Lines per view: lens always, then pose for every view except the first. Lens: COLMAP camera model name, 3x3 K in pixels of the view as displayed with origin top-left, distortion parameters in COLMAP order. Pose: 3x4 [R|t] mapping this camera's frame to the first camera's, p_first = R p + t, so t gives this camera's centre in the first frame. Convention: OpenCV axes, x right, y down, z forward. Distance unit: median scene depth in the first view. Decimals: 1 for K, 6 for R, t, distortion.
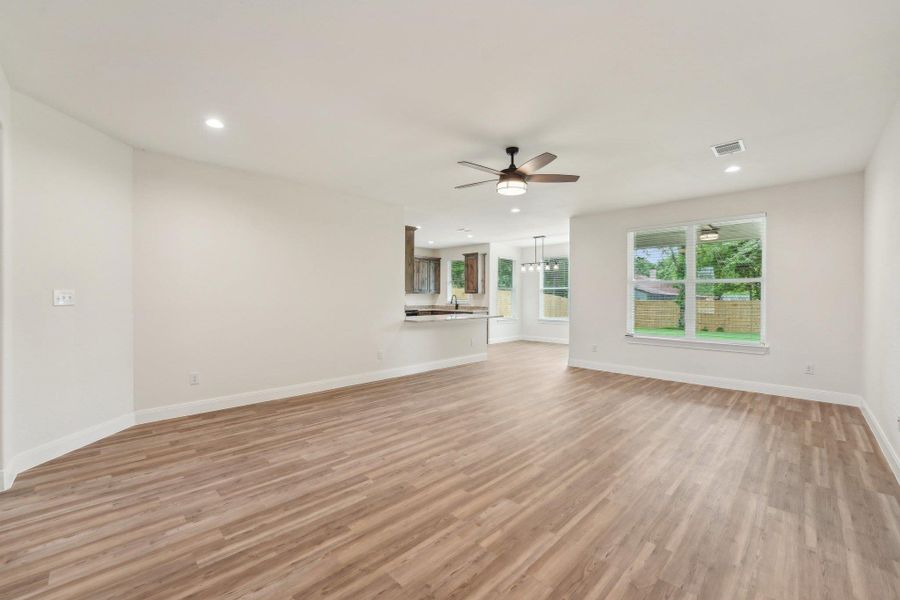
lens RADIAL K [[370.2, 0, 446.8], [0, 370.2, 296.0], [0, 0, 1]] dist [-0.011391, 0.000971]
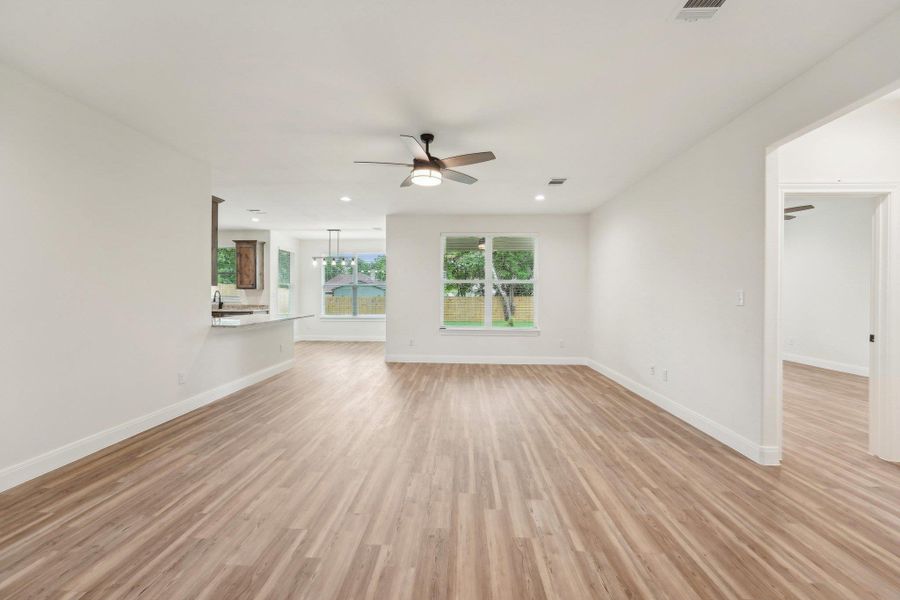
lens RADIAL K [[368.3, 0, 448.6], [0, 368.3, 297.8], [0, 0, 1]] dist [-0.017364, 0.000644]
pose [[0.744568, -0.004423, 0.667532, -0.308886], [-0.004974, 0.999914, 0.012173, 0.000352], [-0.667528, -0.012384, 0.744481, 0.202035]]
